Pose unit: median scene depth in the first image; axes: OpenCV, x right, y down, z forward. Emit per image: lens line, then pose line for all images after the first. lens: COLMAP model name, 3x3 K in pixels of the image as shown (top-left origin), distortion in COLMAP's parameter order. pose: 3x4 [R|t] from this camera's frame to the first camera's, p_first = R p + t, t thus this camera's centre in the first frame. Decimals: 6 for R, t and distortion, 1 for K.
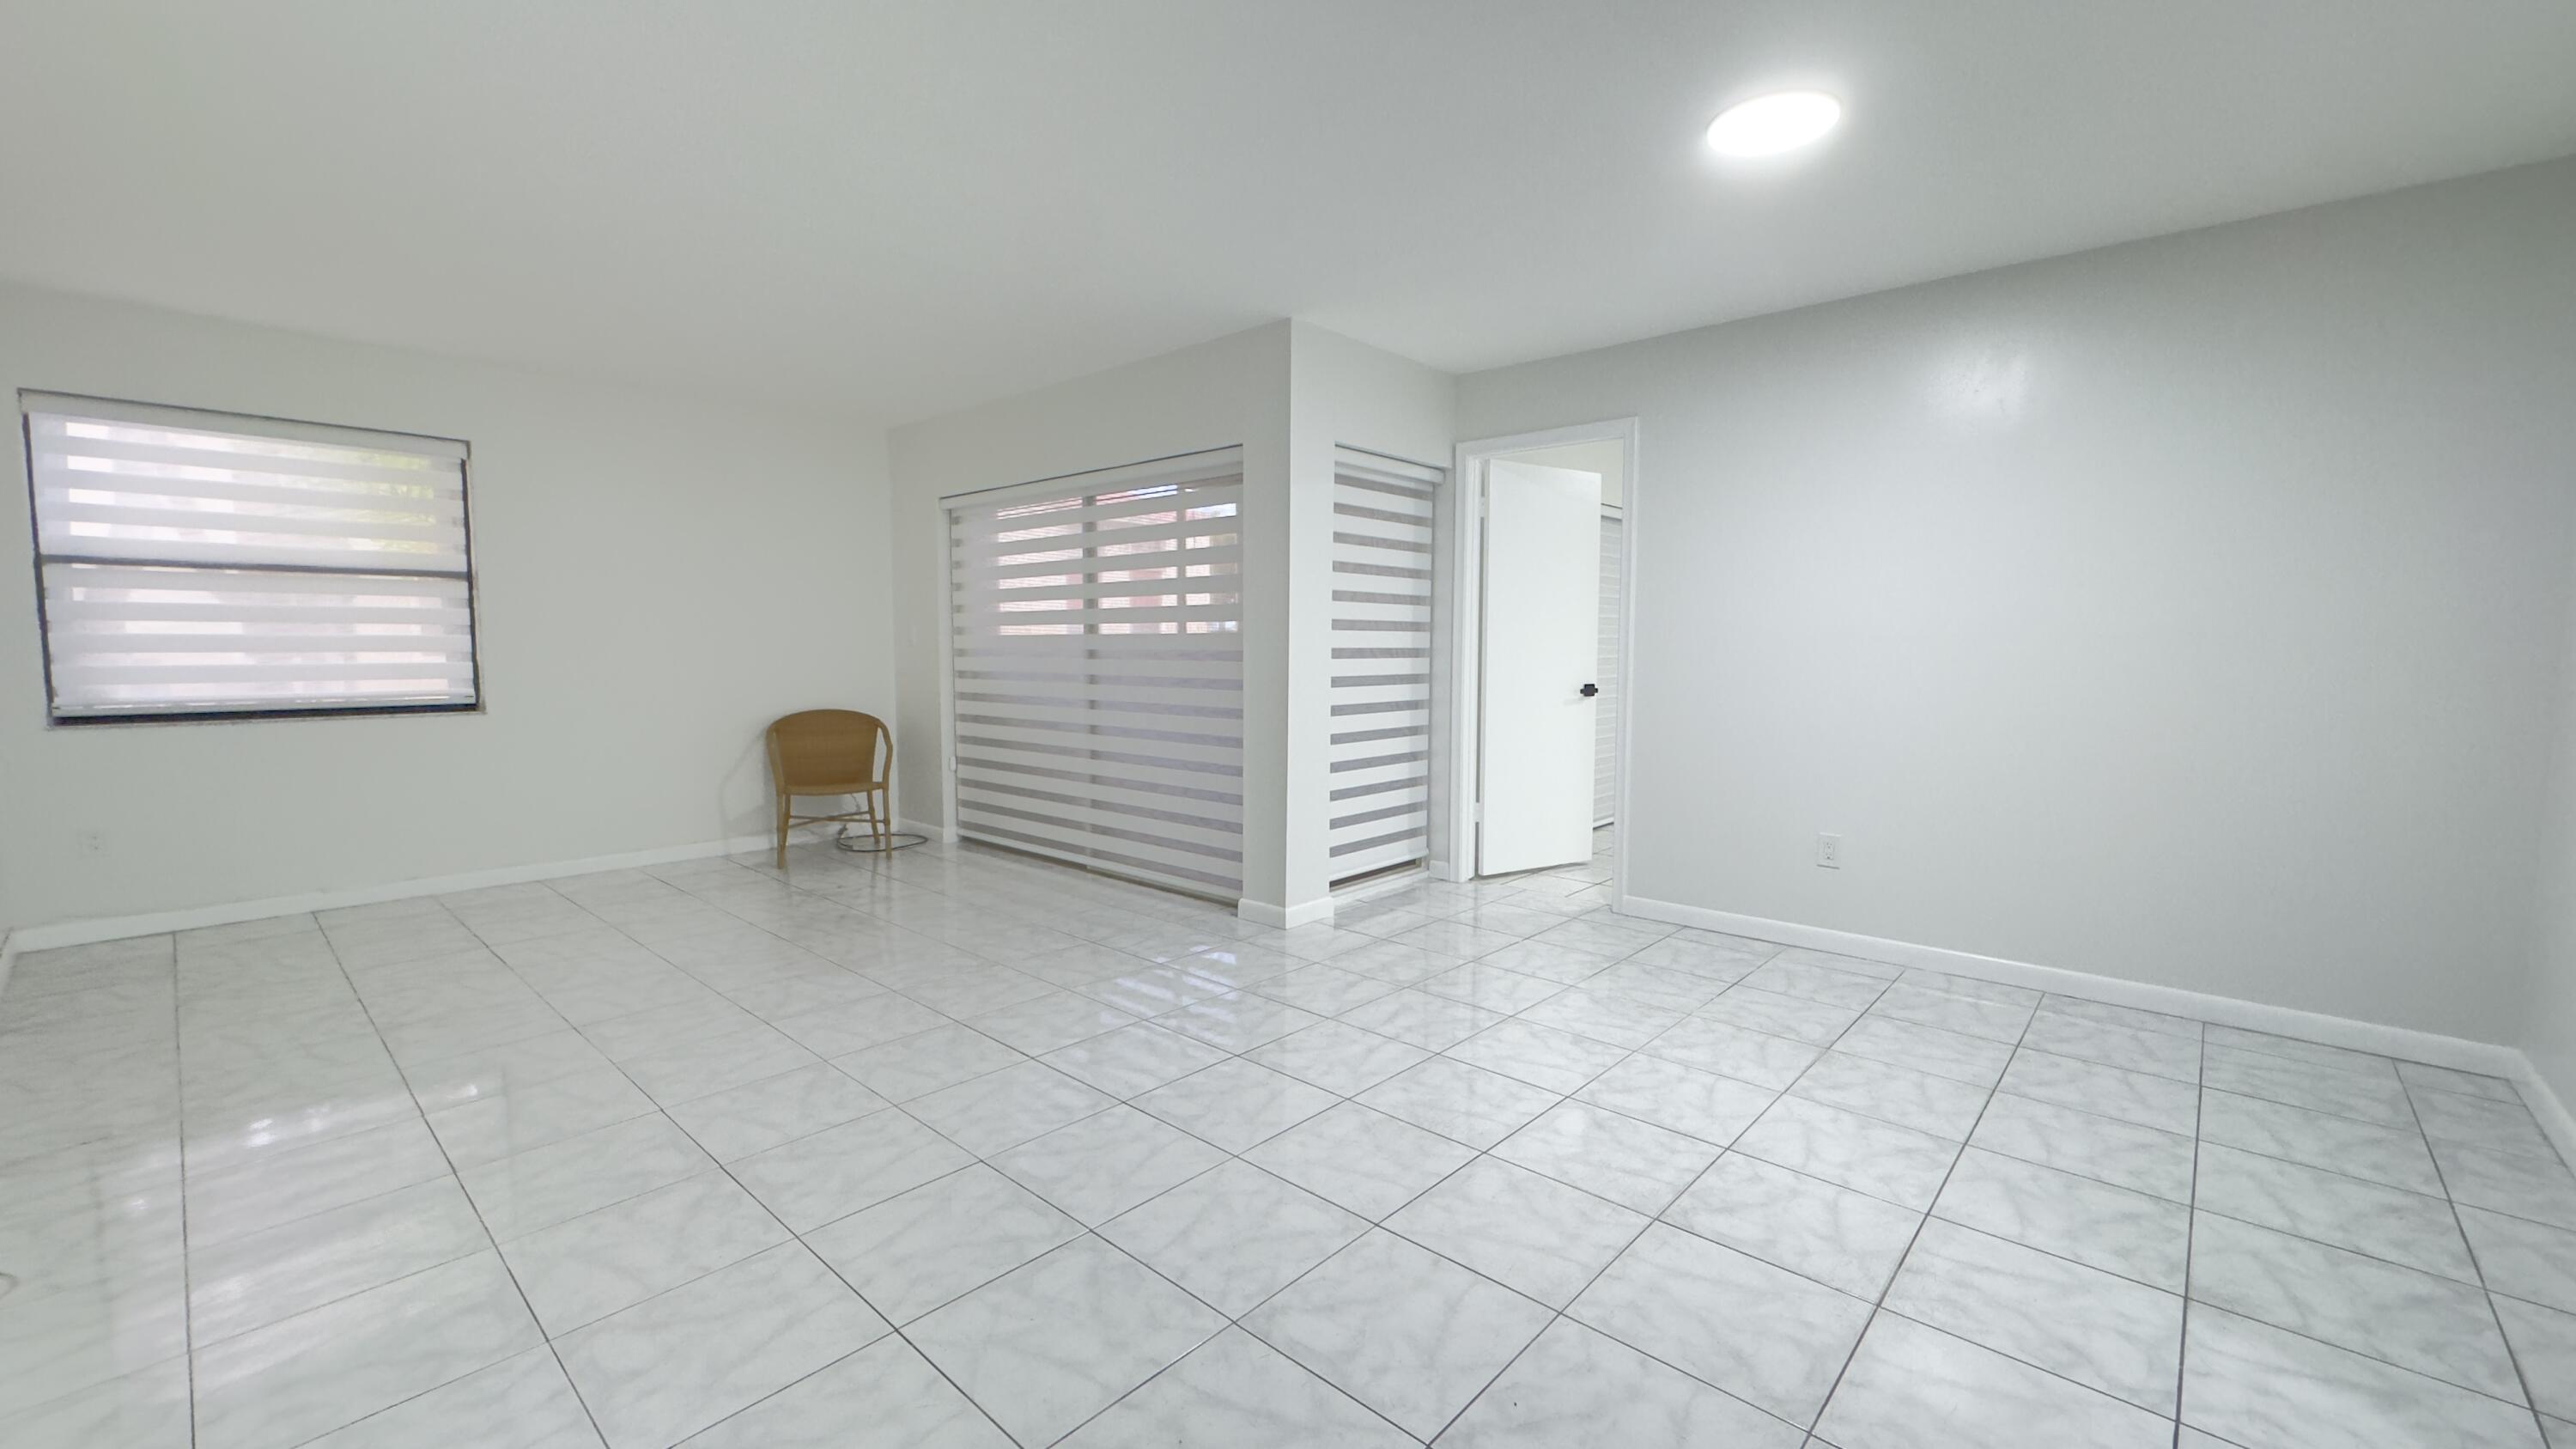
lens RADIAL K [[1034.8, 0, 1310.5], [0, 1034.8, 722.6], [0, 0, 1]] dist [-0.005077, 0.000244]
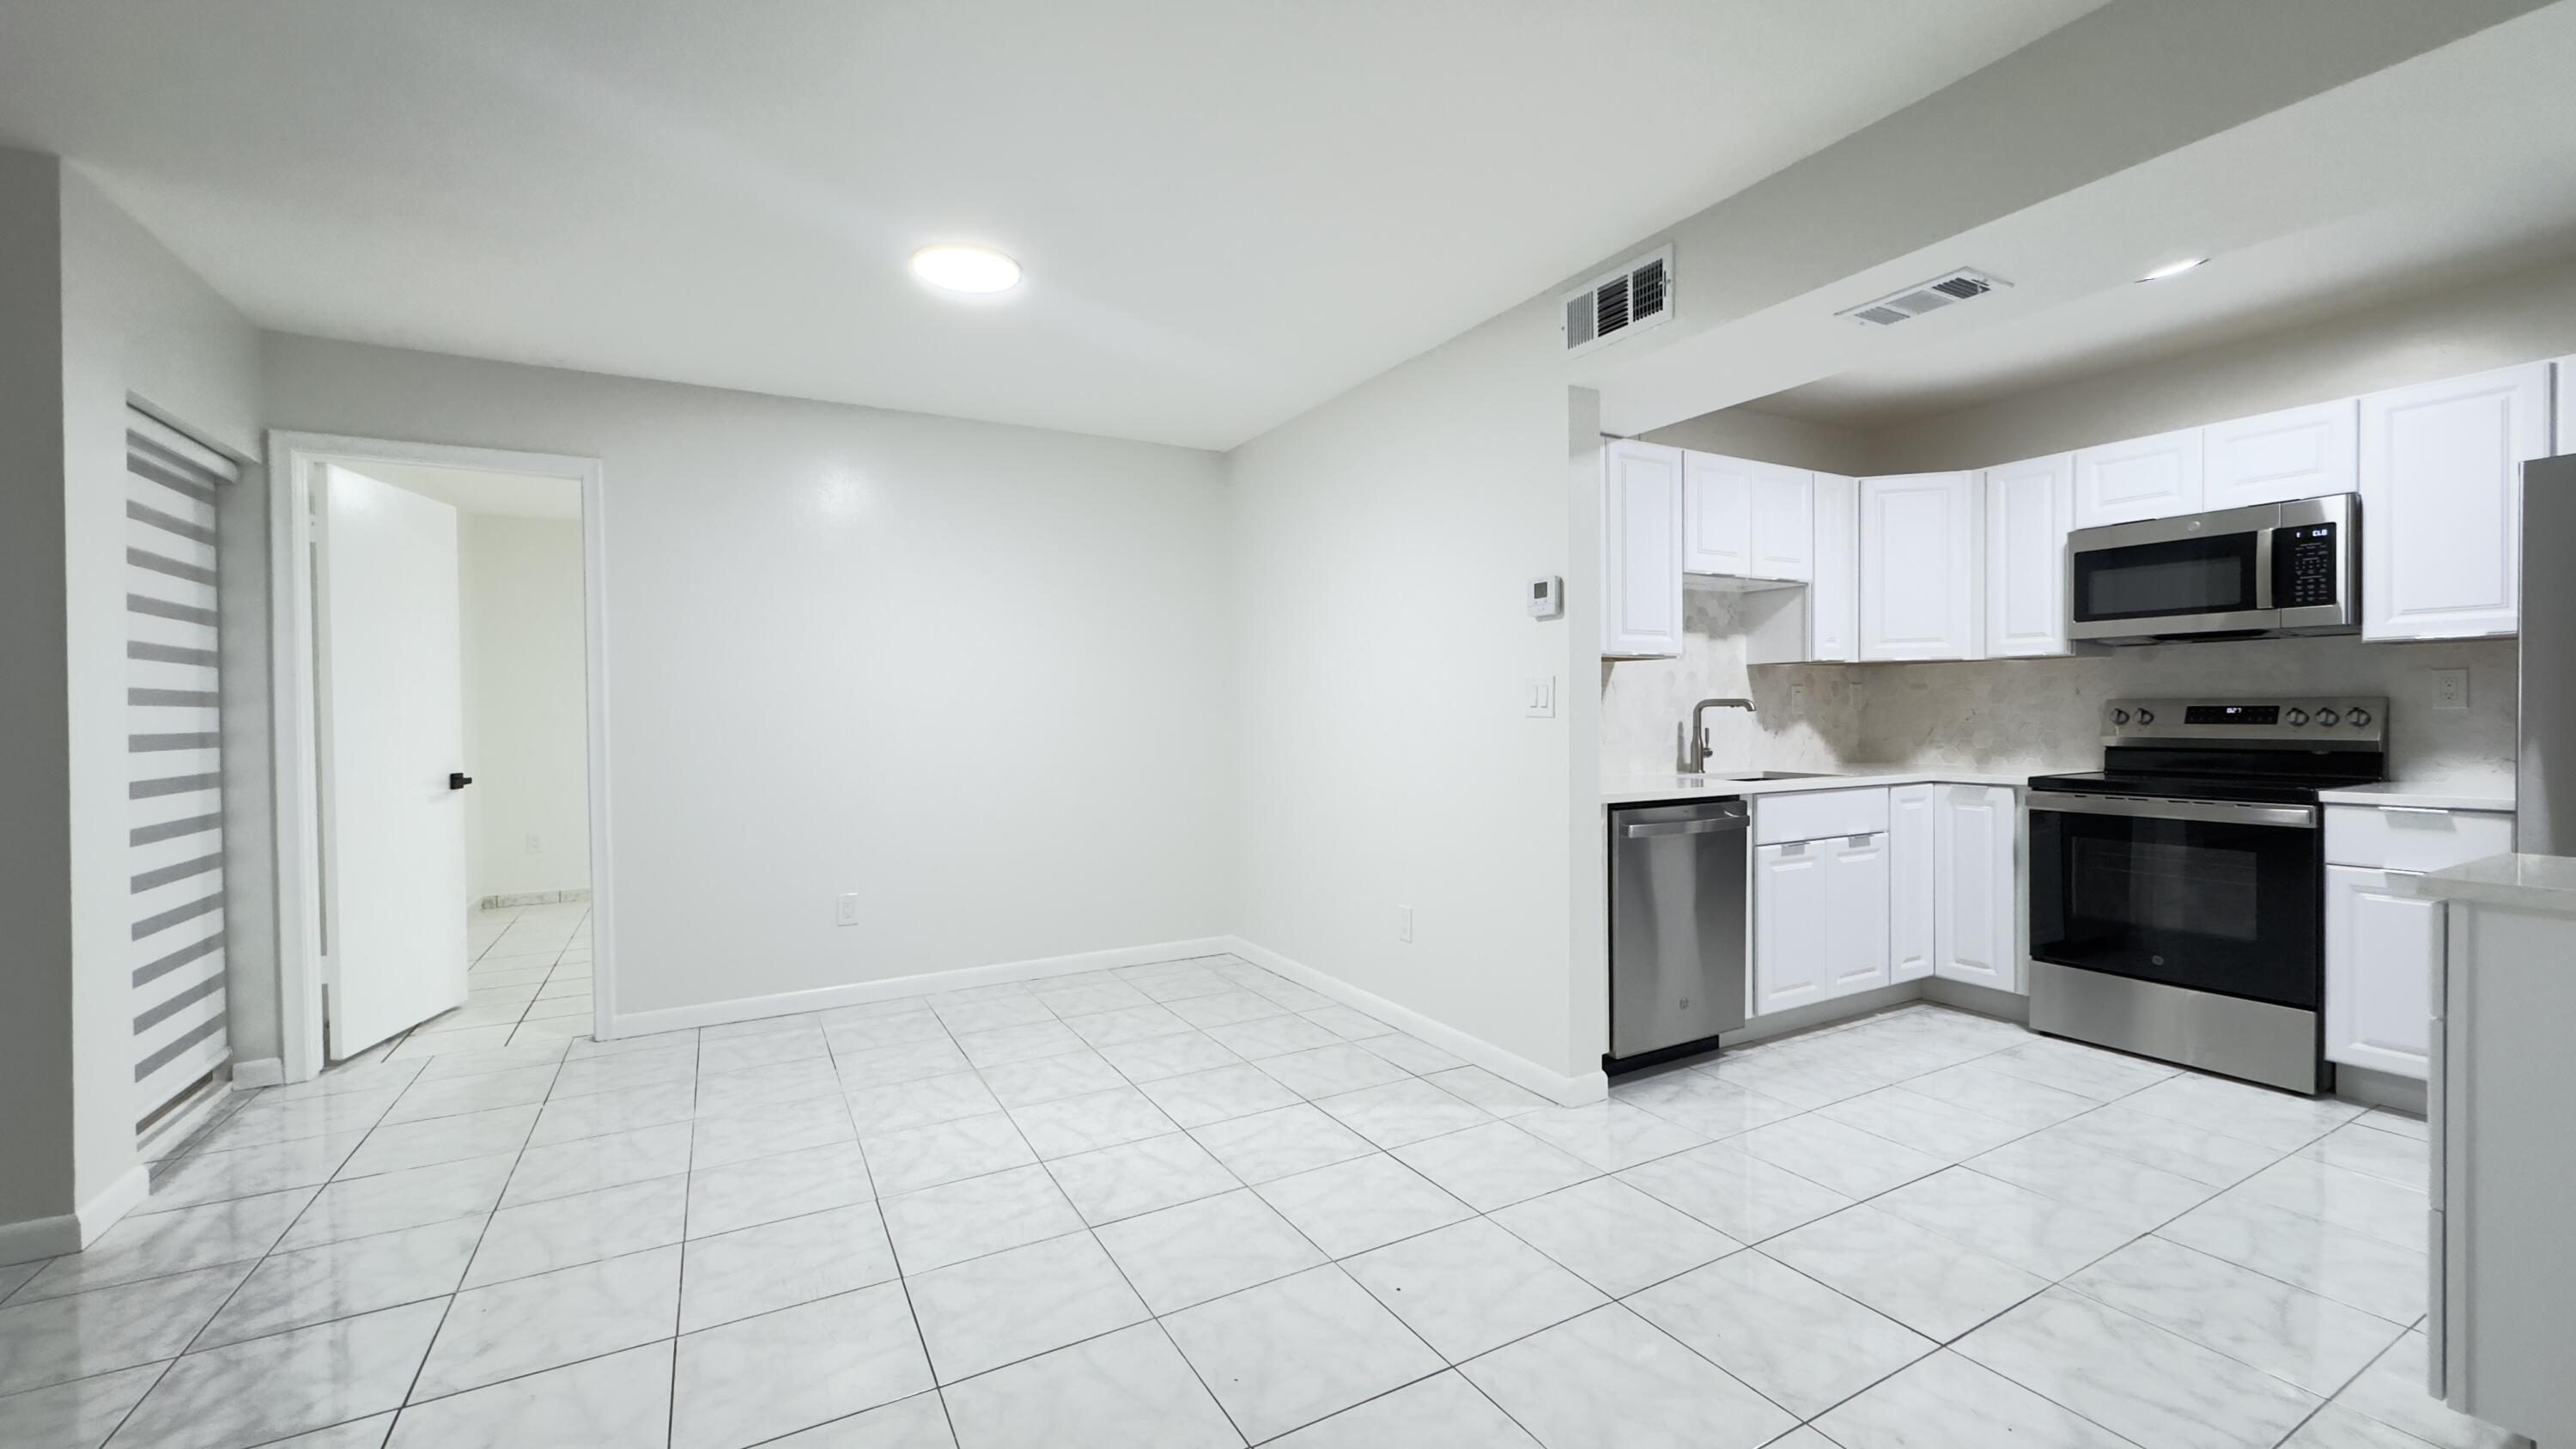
lens RADIAL K [[1034.8, 0, 1271.9], [0, 1034.8, 726.6], [0, 0, 1]] dist [-0.005077, 0.000244]
pose [[0.322895, -0.021734, 0.946185, -0.309089], [0.087577, 0.996133, -0.007006, -0.015591], [-0.942374, 0.085127, 0.323550, 0.196400]]
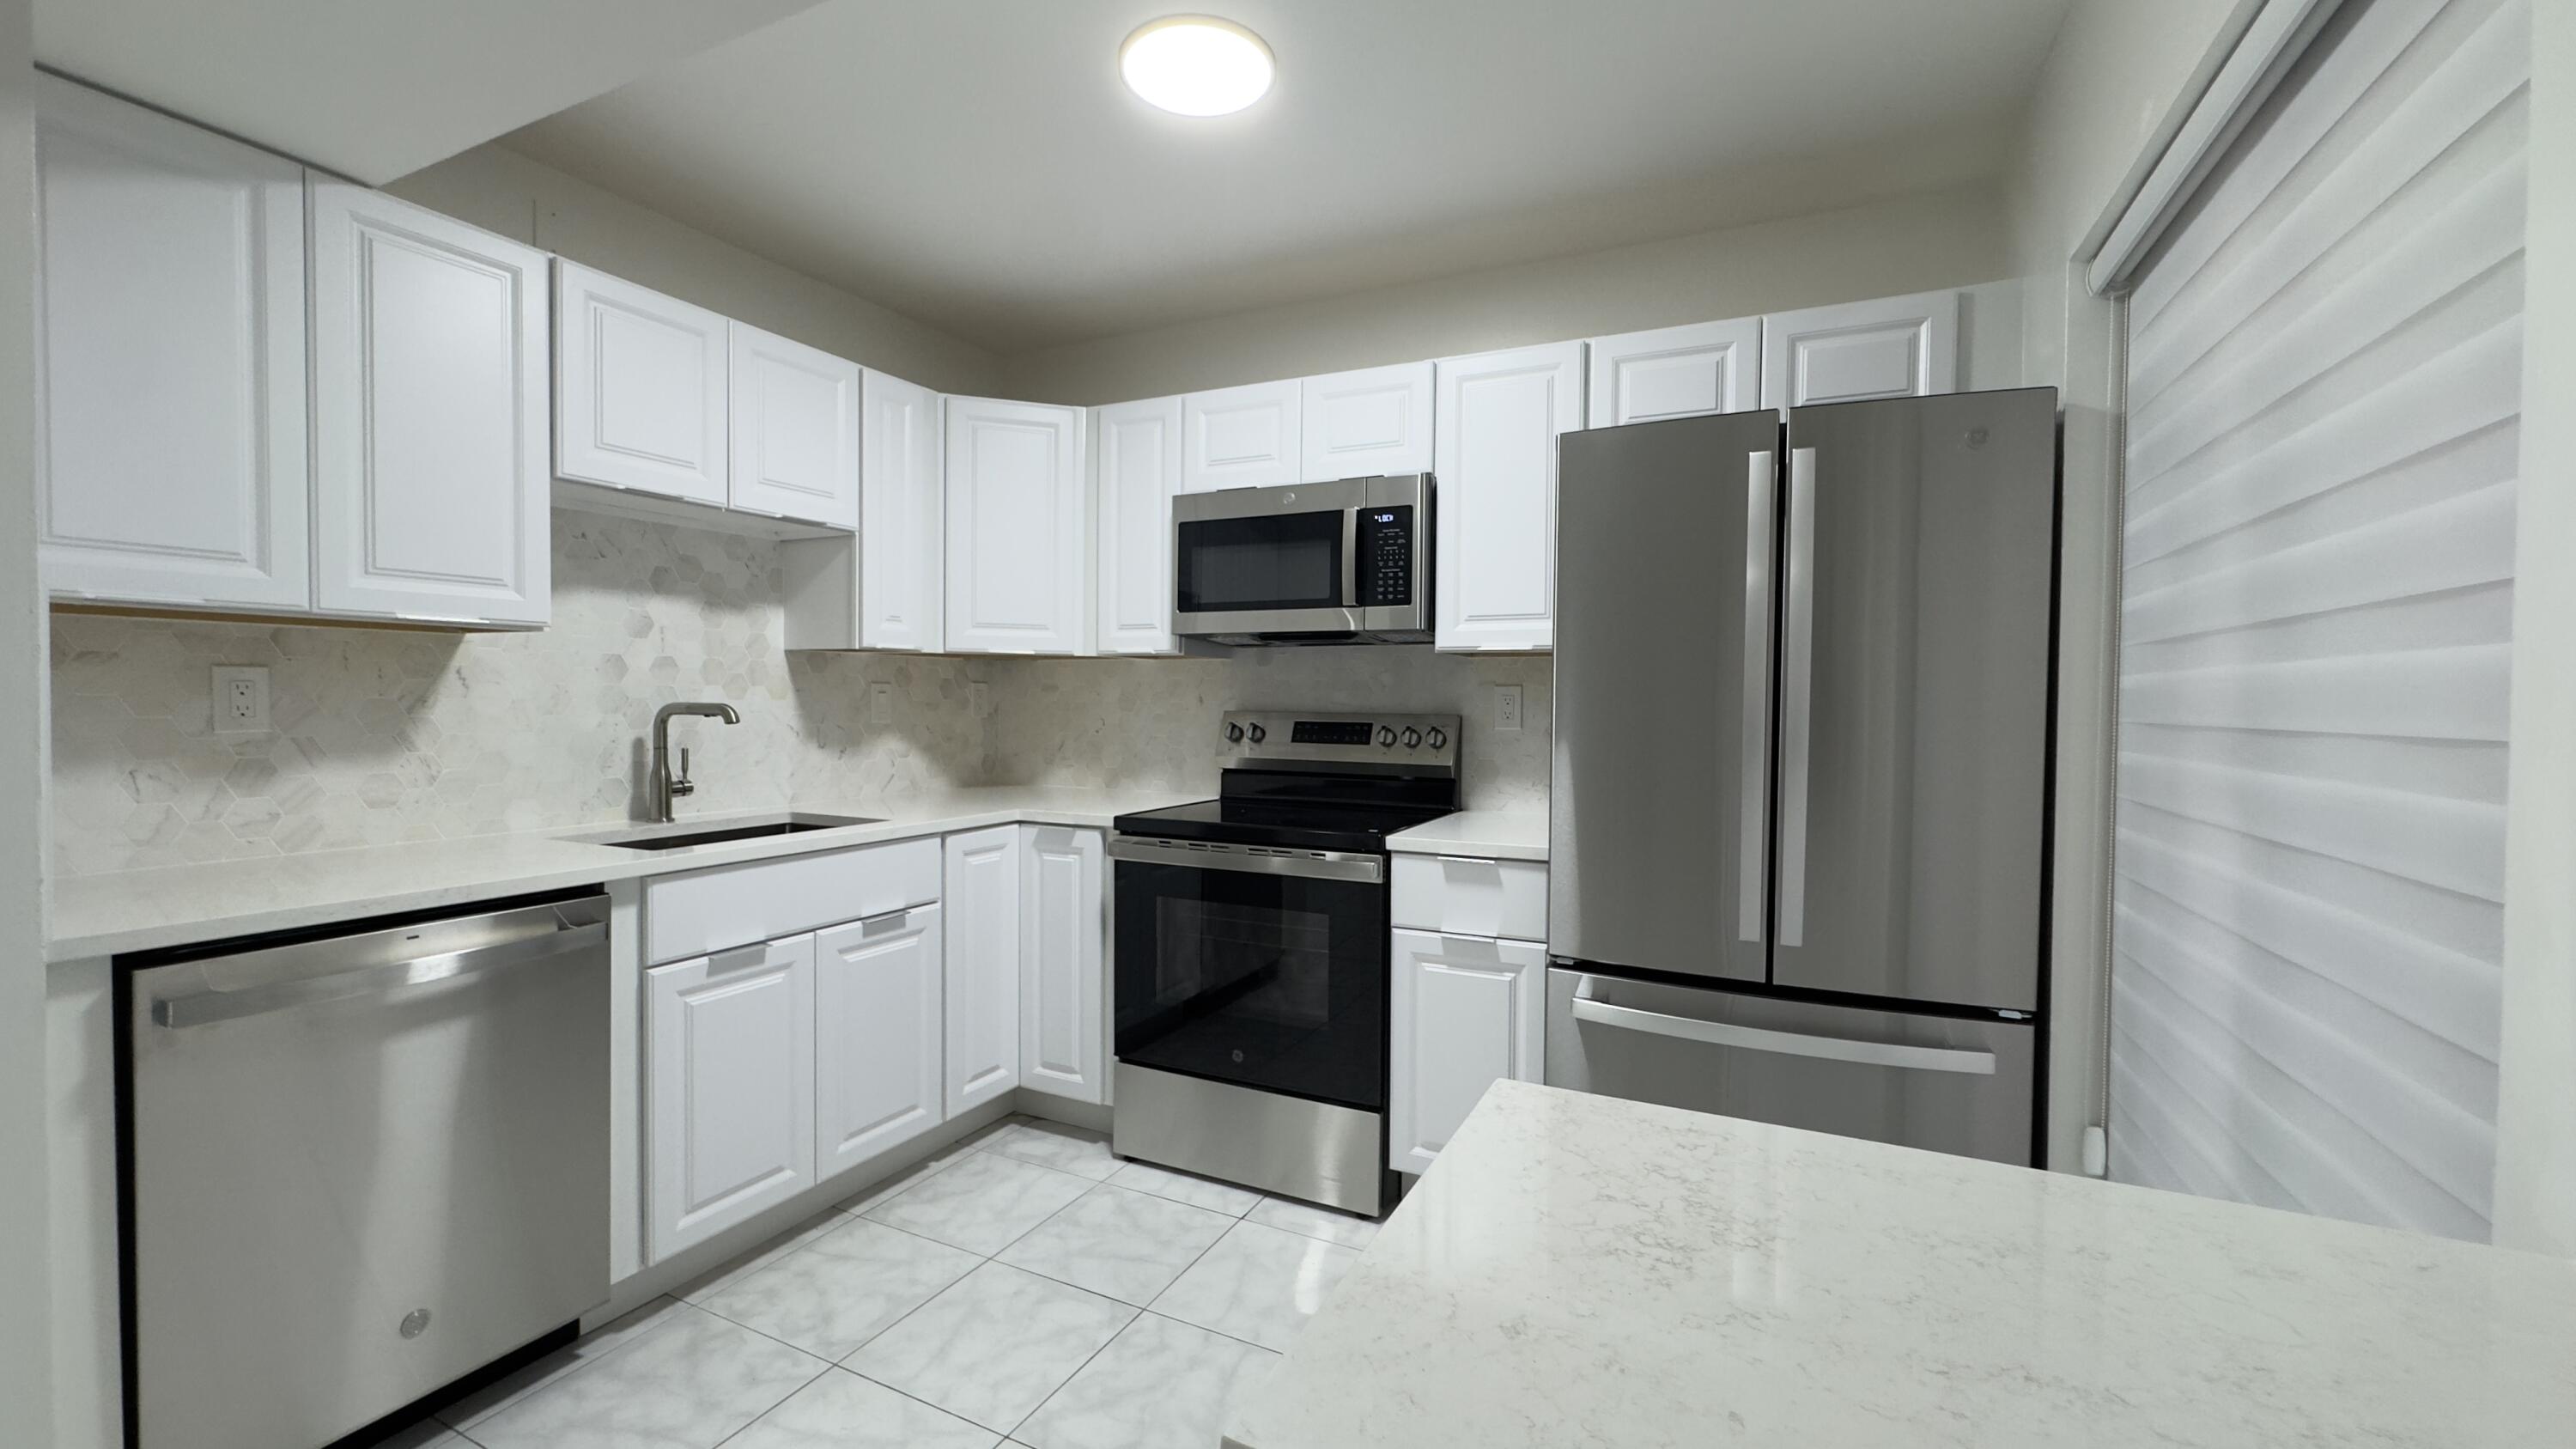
lens RADIAL K [[1034.8, 0, 1284.4], [0, 1034.8, 725.6], [0, 0, 1]] dist [-0.005077, 0.000244]
pose [[-0.272670, -0.032945, 0.961543, 0.049549], [0.067092, 0.996329, 0.053162, -0.007638], [-0.959765, 0.079008, -0.269459, -0.037720]]
